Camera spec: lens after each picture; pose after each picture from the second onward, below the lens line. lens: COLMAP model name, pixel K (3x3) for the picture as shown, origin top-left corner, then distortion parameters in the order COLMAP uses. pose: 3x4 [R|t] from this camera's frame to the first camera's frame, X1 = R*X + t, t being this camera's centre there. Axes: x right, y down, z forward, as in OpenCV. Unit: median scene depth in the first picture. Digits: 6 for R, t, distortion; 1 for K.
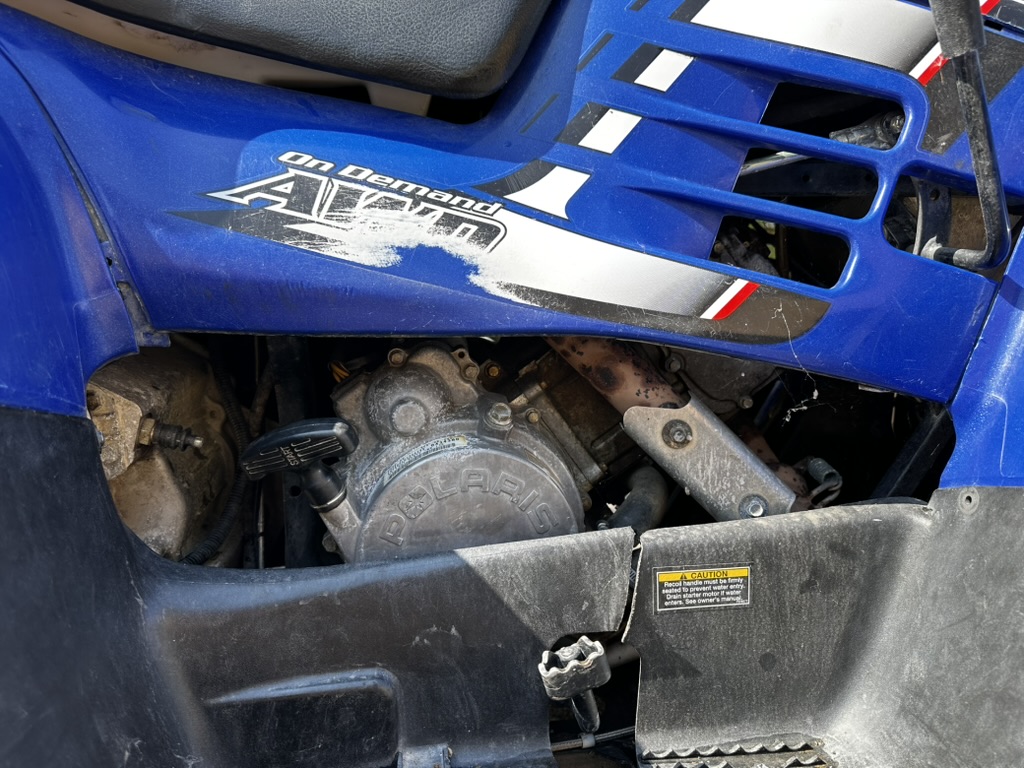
lens RADIAL K [[742.8, 0, 512.0], [0, 742.8, 384.0], [0, 0, 1]] dist [0.062986, -0.093952]
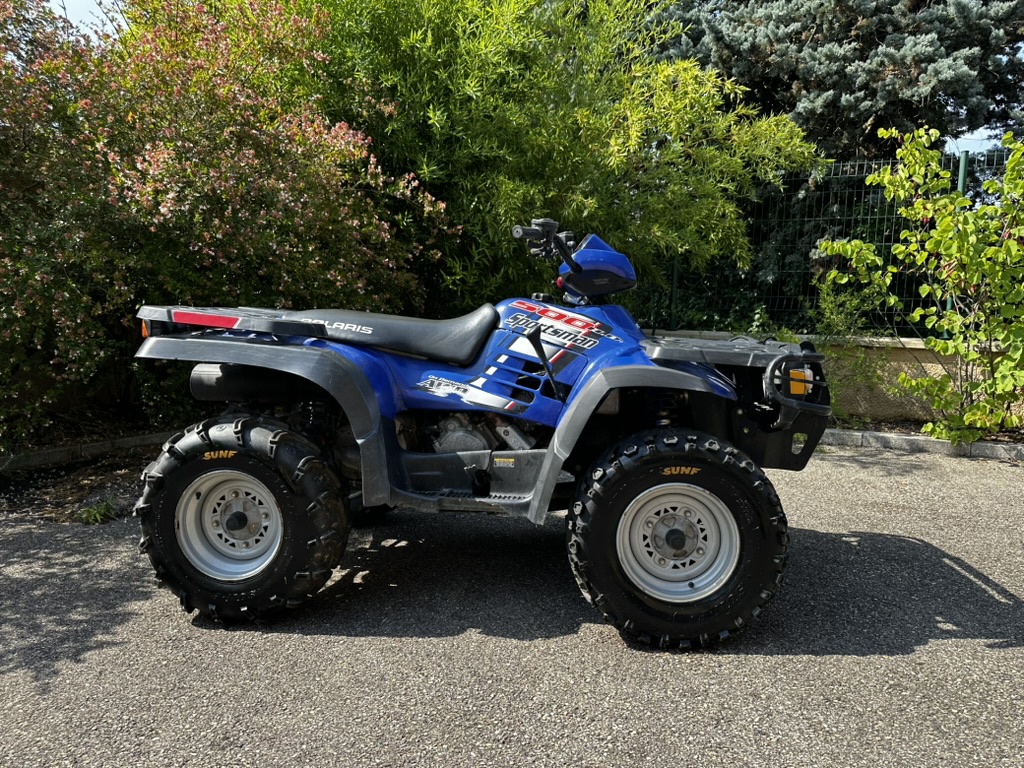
lens RADIAL K [[742.8, 0, 512.0], [0, 742.8, 384.0], [0, 0, 1]] dist [0.062986, -0.093952]
pose [[0.968398, 0.025592, -0.248093, 1.509202], [-0.051905, 0.993622, -0.100107, 0.244297], [0.243949, 0.109821, 0.963550, -3.775139]]
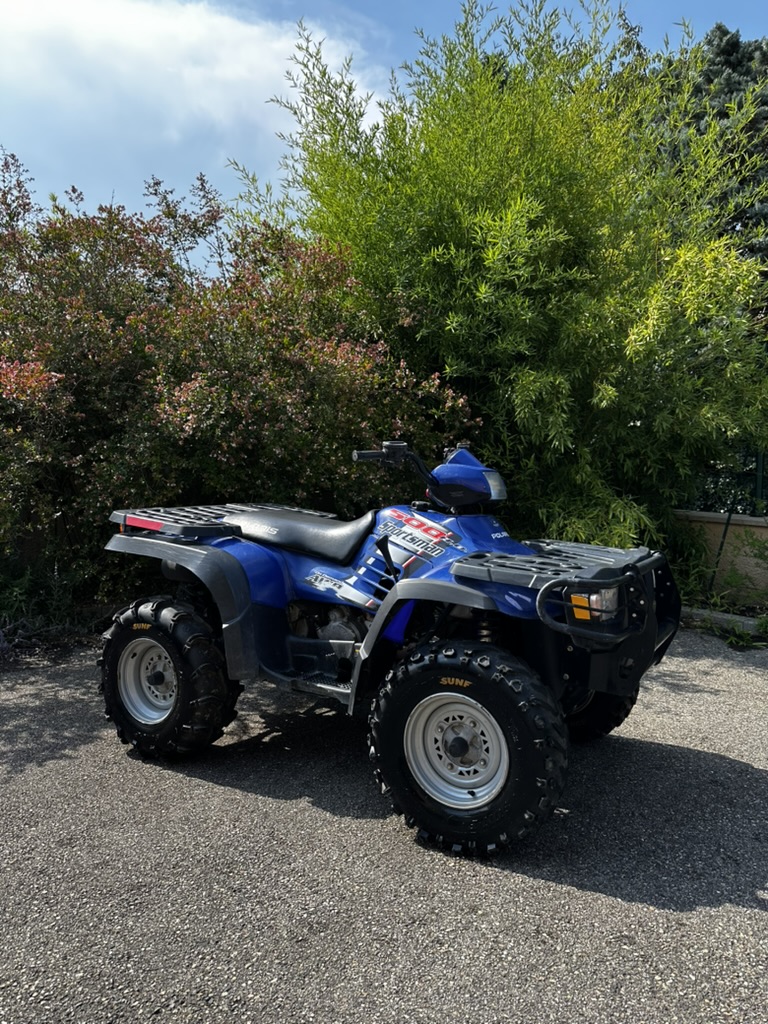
lens RADIAL K [[742.8, 0, 384.0], [0, 742.8, 512.0], [0, 0, 1]] dist [0.062986, -0.093952]
pose [[0.764235, 0.038693, -0.643776, 3.896635], [-0.132702, 0.986274, -0.098254, -0.246931], [0.631138, 0.160519, 0.758880, -3.268977]]
